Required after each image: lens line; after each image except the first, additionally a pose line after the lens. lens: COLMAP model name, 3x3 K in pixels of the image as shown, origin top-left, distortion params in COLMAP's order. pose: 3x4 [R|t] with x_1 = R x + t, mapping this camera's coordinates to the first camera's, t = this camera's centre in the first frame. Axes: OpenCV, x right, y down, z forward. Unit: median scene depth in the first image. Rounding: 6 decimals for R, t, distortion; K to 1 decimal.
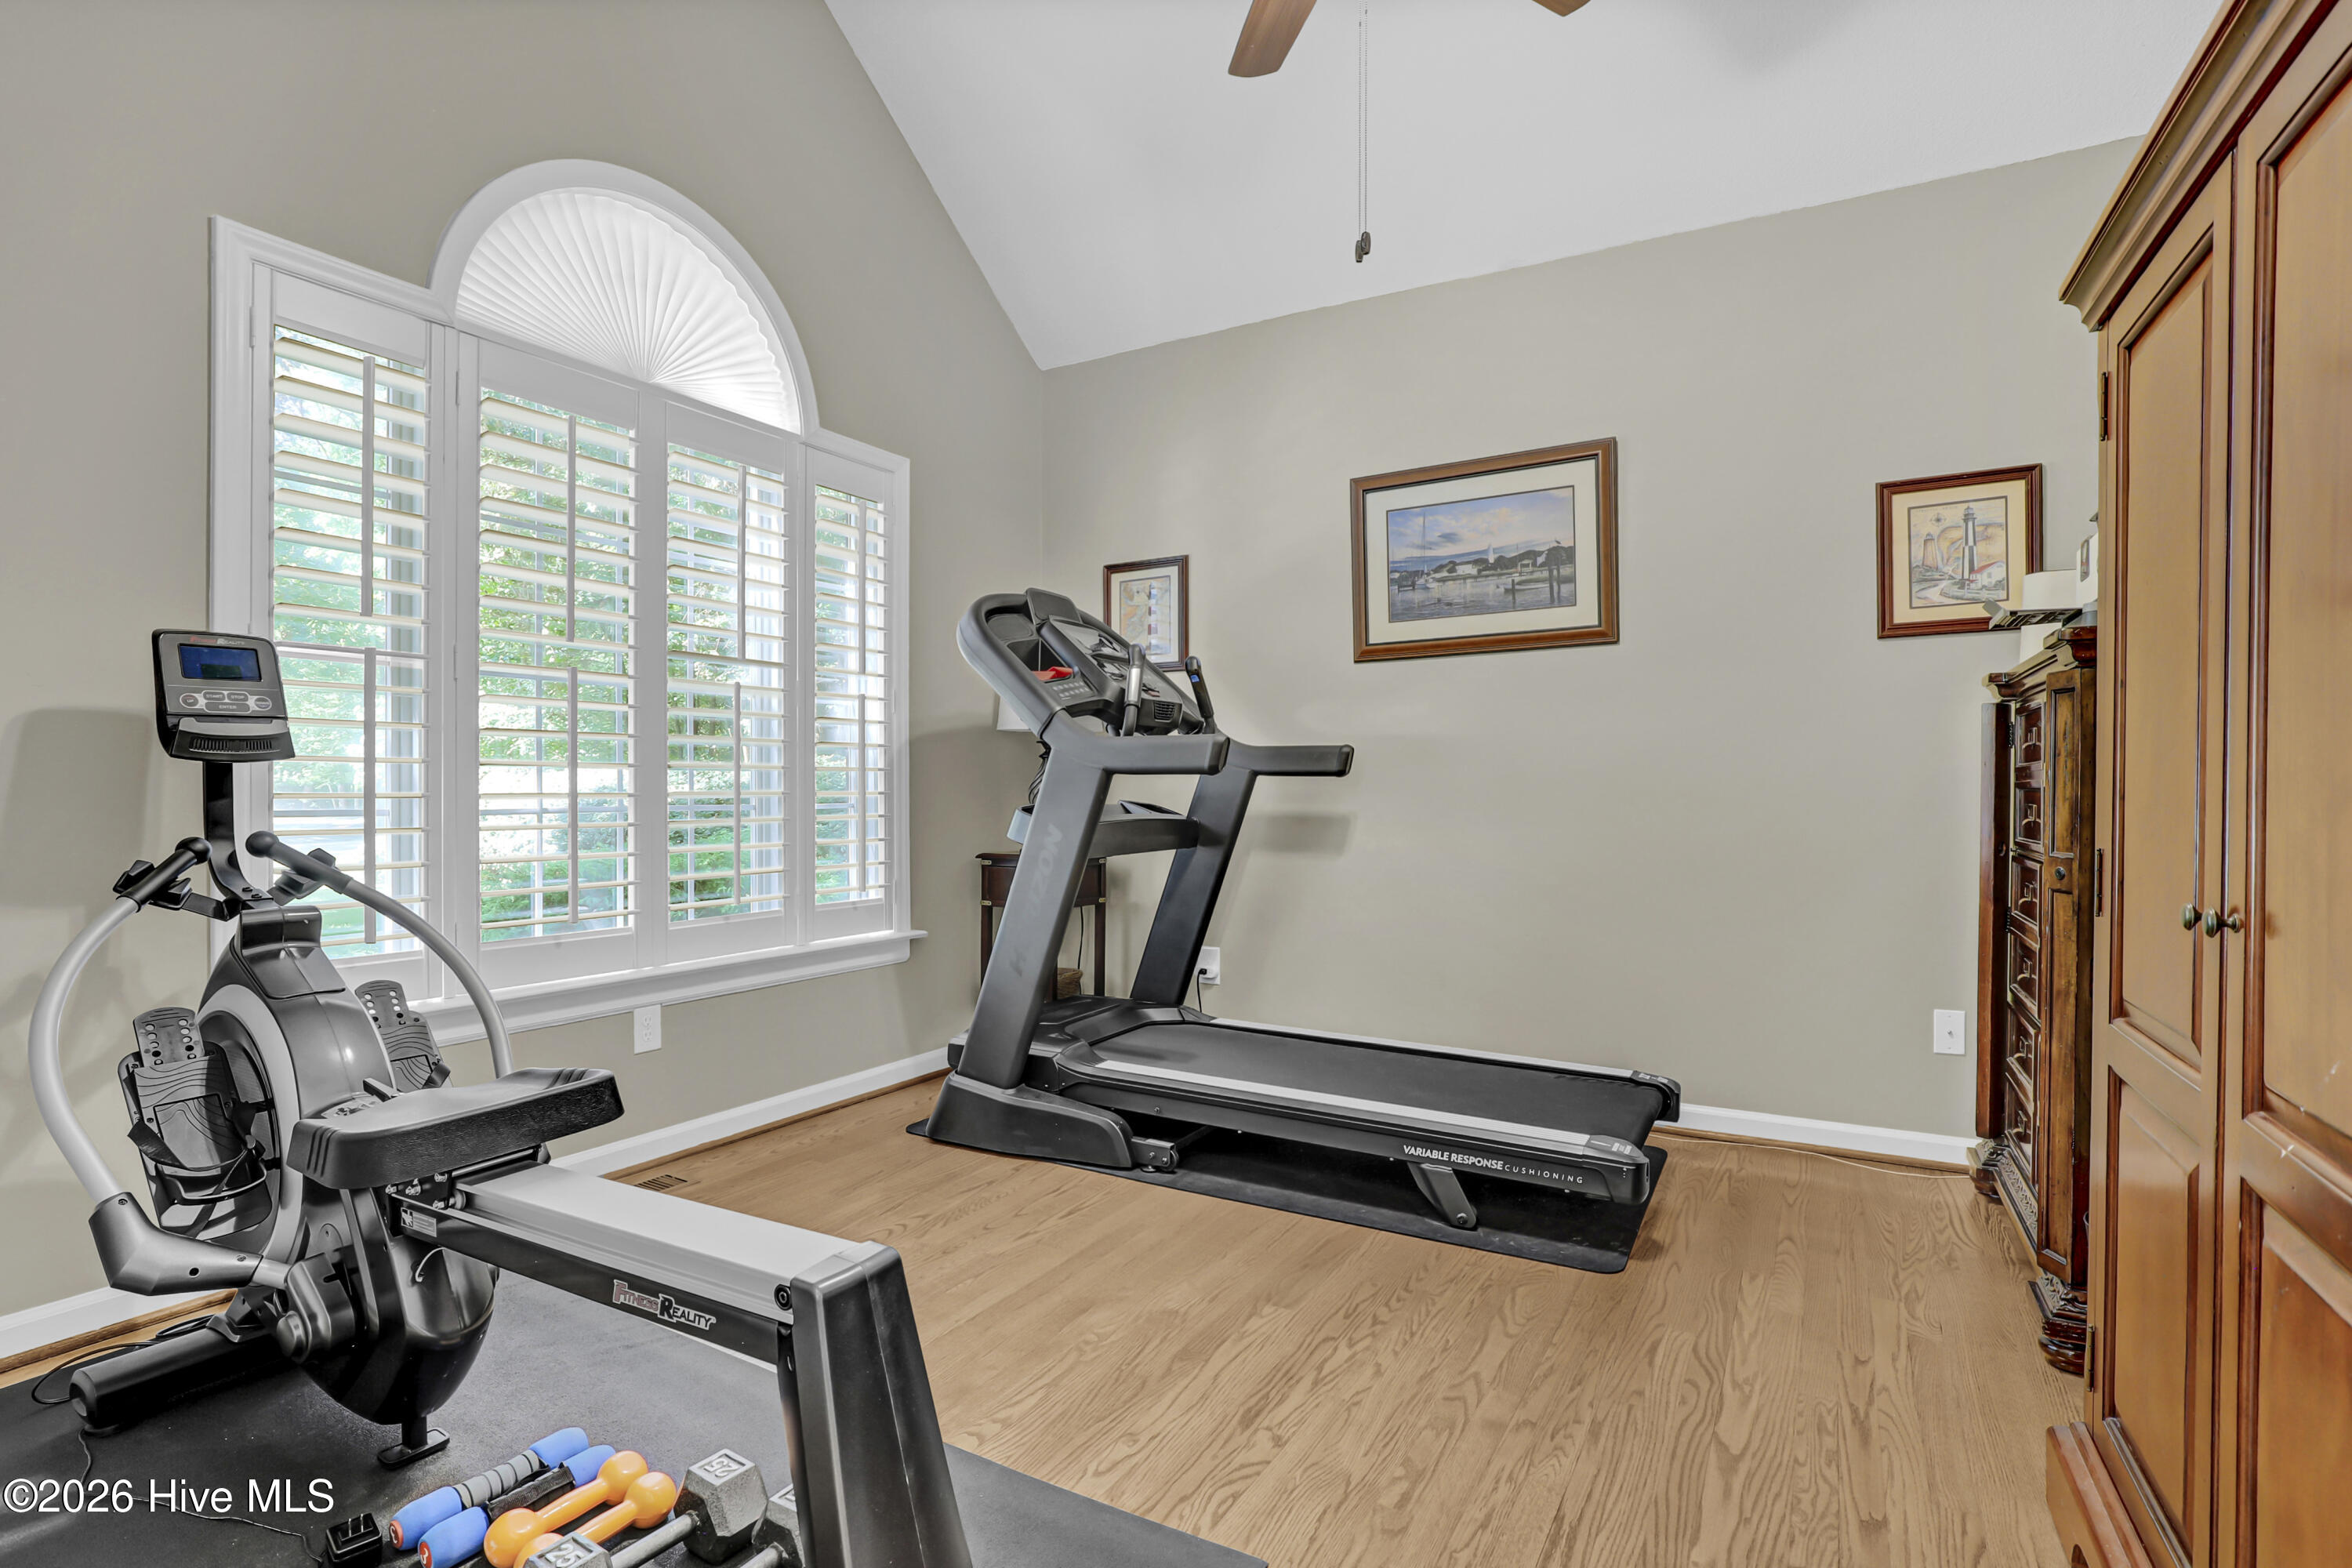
lens RADIAL K [[1107.2, 0, 1234.7], [0, 1107.2, 786.8], [0, 0, 1]] dist [-0.025824, 0.002745]
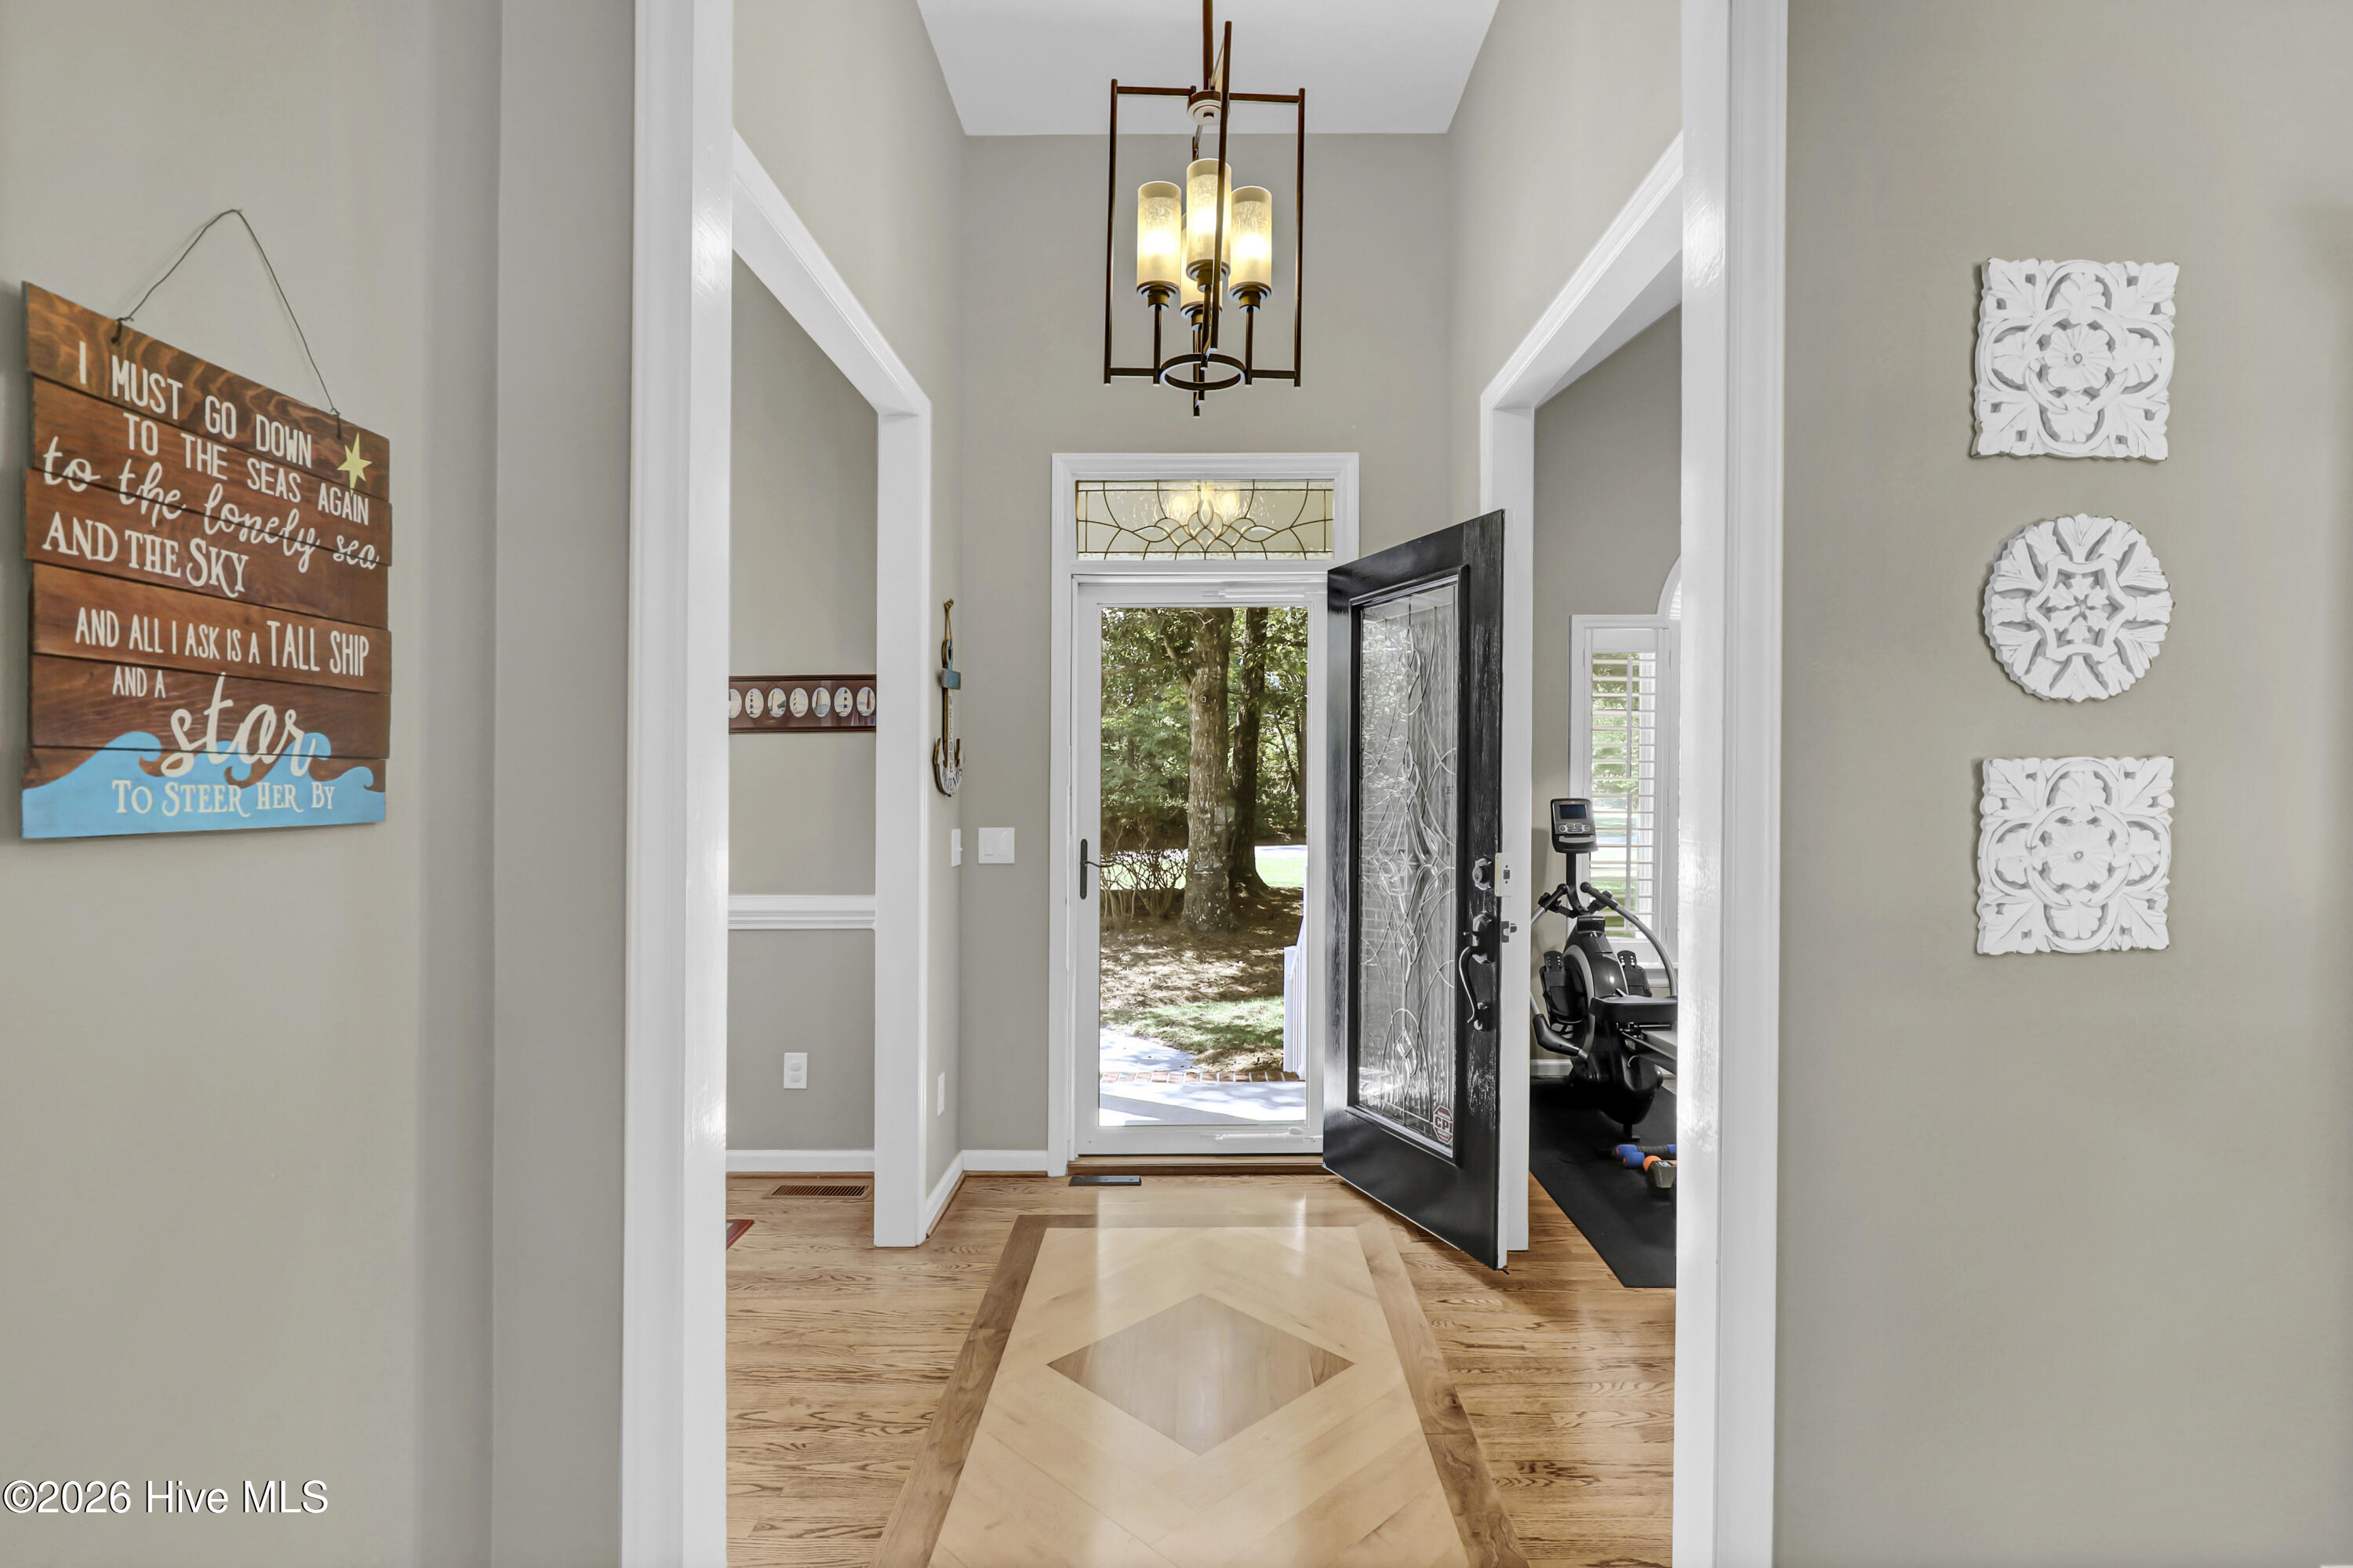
lens RADIAL K [[1136.5, 0, 1184.3], [0, 1136.5, 791.2], [0, 0, 1]] dist [-0.002376, 0.000008]
pose [[0.469271, 0.002440, -0.883051, 0.929592], [-0.011926, 0.999922, -0.003574, -0.145088], [0.882974, 0.012209, 0.469264, -0.989783]]
